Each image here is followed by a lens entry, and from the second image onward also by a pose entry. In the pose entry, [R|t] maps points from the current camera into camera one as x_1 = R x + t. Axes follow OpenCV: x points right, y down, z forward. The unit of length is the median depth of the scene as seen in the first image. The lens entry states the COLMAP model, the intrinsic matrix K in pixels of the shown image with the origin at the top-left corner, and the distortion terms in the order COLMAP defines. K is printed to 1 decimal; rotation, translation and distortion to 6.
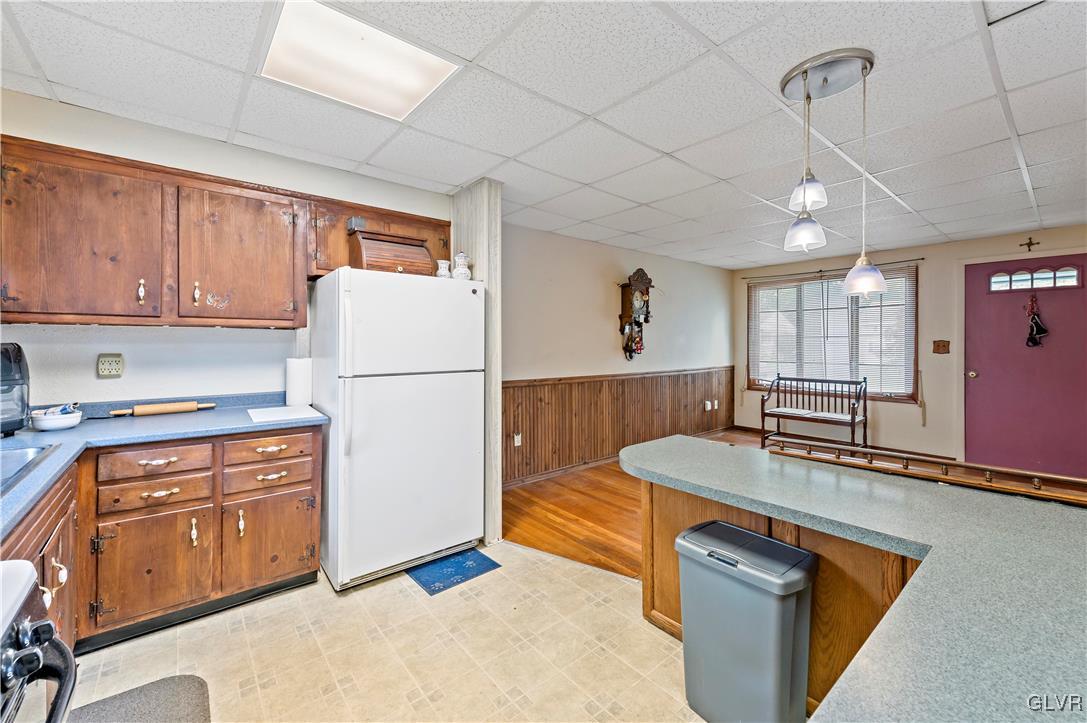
lens RADIAL K [[438.9, 0, 545.0], [0, 438.9, 340.8], [0, 0, 1]] dist [0.000550, -0.000089]
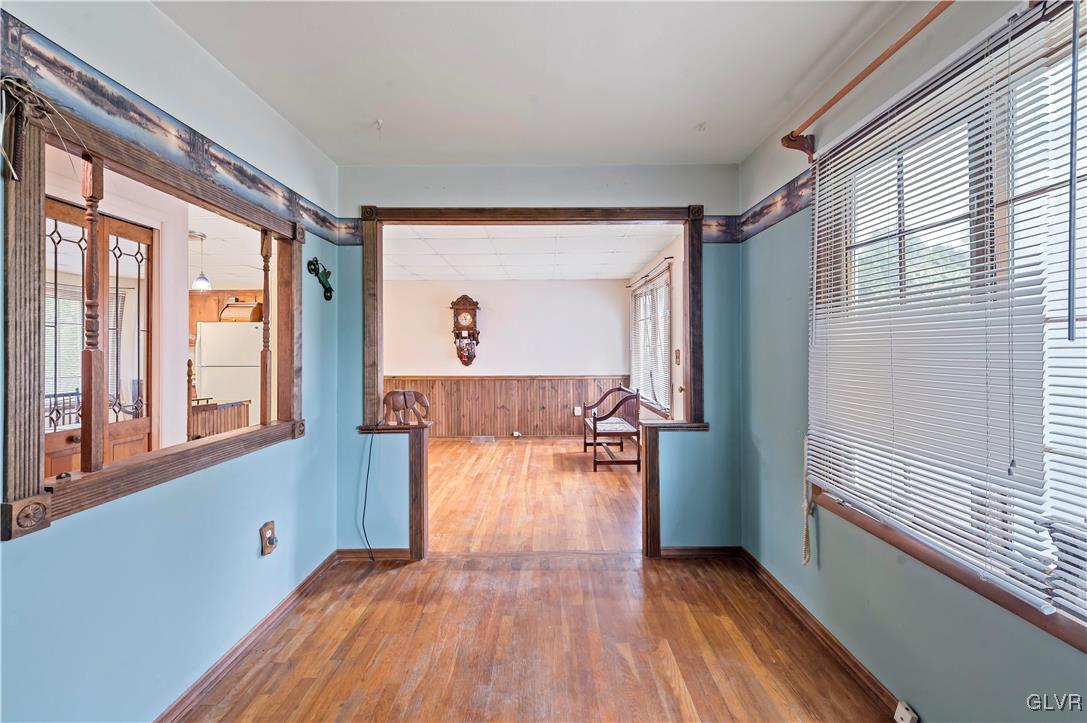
lens RADIAL K [[431.3, 0, 547.5], [0, 431.3, 348.9], [0, 0, 1]] dist [-0.000017, -0.000118]
pose [[0.770423, -0.006530, -0.637499, 1.356675], [0.007143, 0.999973, -0.001610, -0.001753], [0.637493, -0.003313, 0.770449, 0.193353]]
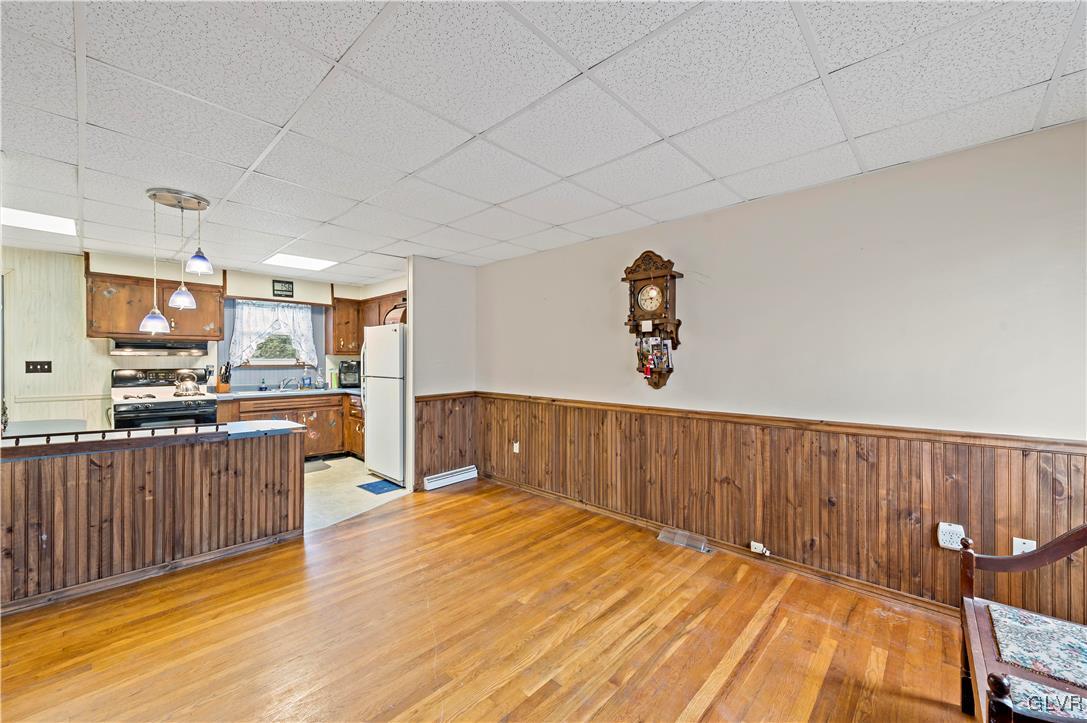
lens RADIAL K [[422.4, 0, 546.0], [0, 422.4, 359.3], [0, 0, 1]] dist [0.000469, -0.000411]
pose [[0.120619, -0.004152, -0.992690, 0.935019], [0.003425, 0.999987, -0.003767, 0.002494], [0.992693, -0.002946, 0.120632, 0.856048]]
